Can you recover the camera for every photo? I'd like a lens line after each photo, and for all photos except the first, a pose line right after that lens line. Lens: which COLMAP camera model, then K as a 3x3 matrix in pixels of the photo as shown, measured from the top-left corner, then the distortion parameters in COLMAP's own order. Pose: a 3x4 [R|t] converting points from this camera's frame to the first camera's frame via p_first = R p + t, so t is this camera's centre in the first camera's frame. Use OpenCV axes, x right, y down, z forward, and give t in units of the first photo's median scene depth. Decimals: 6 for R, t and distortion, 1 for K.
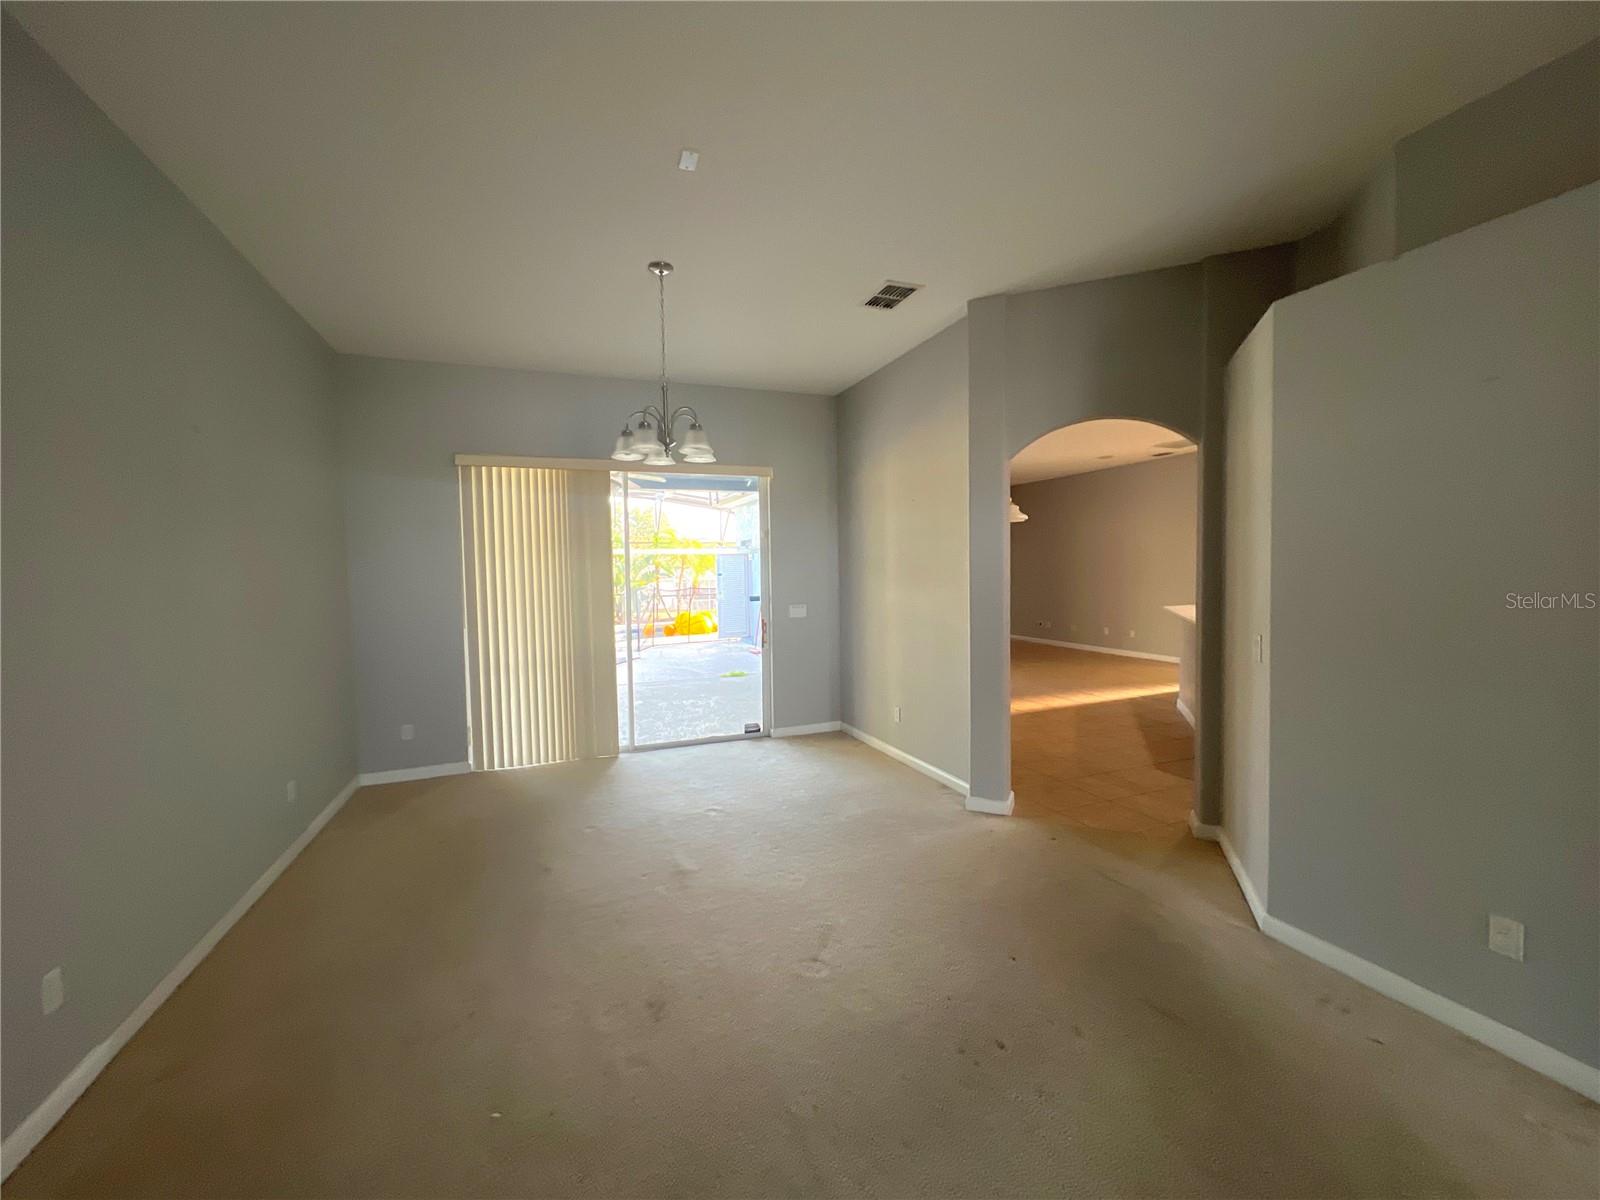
lens RADIAL K [[638.1, 0, 803.1], [0, 638.1, 601.1], [0, 0, 1]] dist [0.001202, 0.000612]
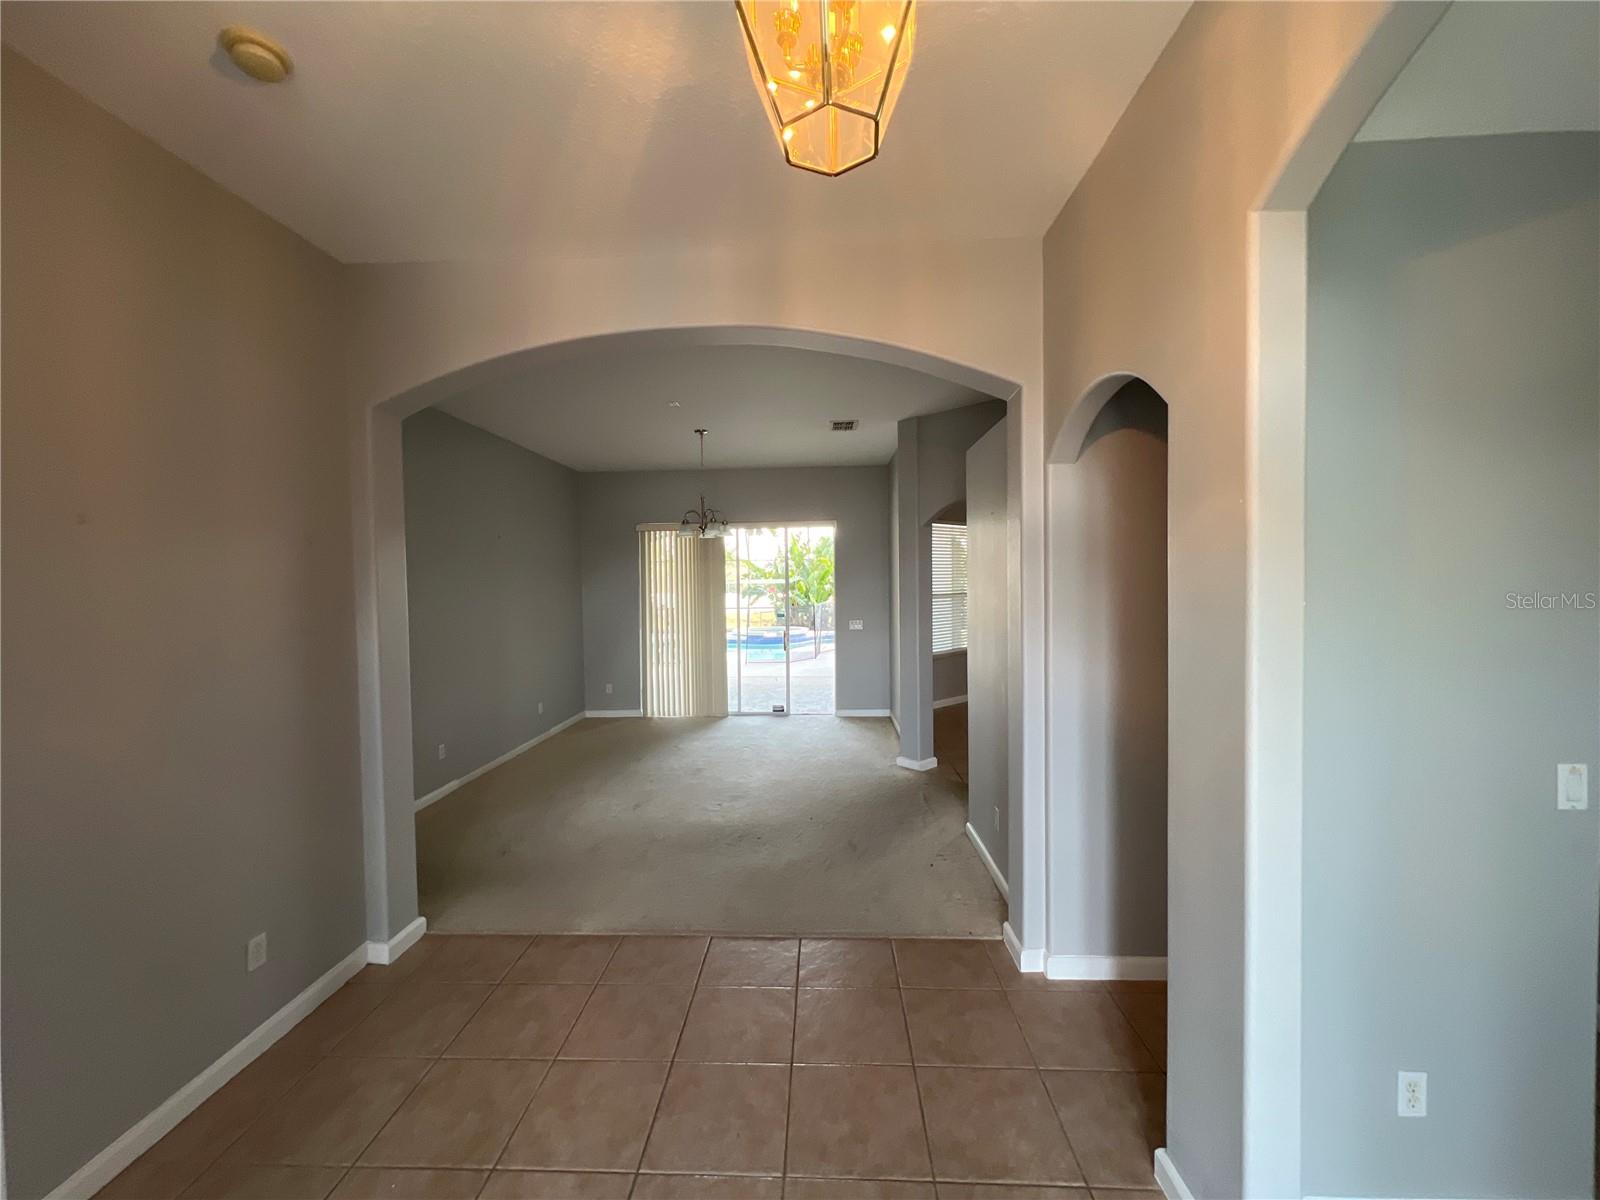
lens RADIAL K [[638.1, 0, 795.5], [0, 638.1, 598.1], [0, 0, 1]] dist [0.001202, 0.000612]
pose [[0.915138, 0.016040, -0.402820, 0.502501], [-0.023319, 0.999641, -0.013172, -0.024838], [0.402465, 0.021448, 0.915184, -0.351208]]
